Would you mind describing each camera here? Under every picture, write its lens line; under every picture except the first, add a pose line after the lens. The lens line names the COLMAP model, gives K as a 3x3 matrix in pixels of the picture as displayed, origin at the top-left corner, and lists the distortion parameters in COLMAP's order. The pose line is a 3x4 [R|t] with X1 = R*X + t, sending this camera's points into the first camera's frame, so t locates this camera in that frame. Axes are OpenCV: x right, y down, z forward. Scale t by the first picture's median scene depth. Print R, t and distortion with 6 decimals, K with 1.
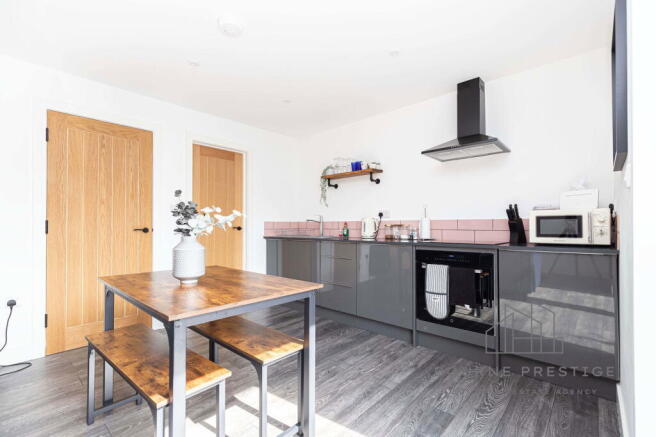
lens RADIAL K [[296.5, 0, 324.2], [0, 296.5, 224.7], [0, 0, 1]] dist [0.004063, -0.000371]
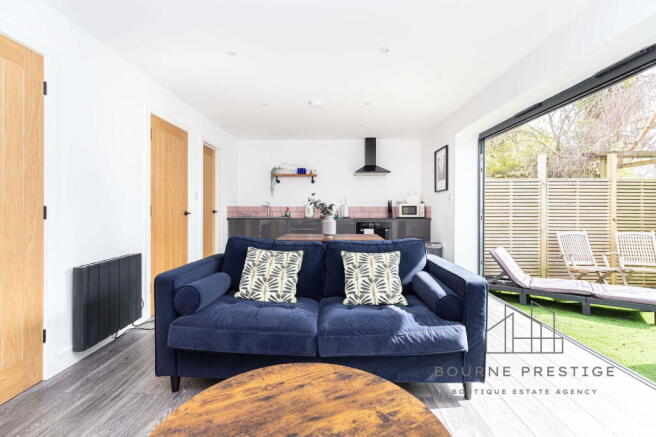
lens RADIAL K [[296.5, 0, 332.4], [0, 296.5, 212.7], [0, 0, 1]] dist [0.004063, -0.000371]
pose [[0.752702, -0.006422, 0.658330, -0.934218], [-0.006024, 0.999843, 0.016641, -0.007886], [-0.658334, -0.016492, 0.752545, -0.315692]]
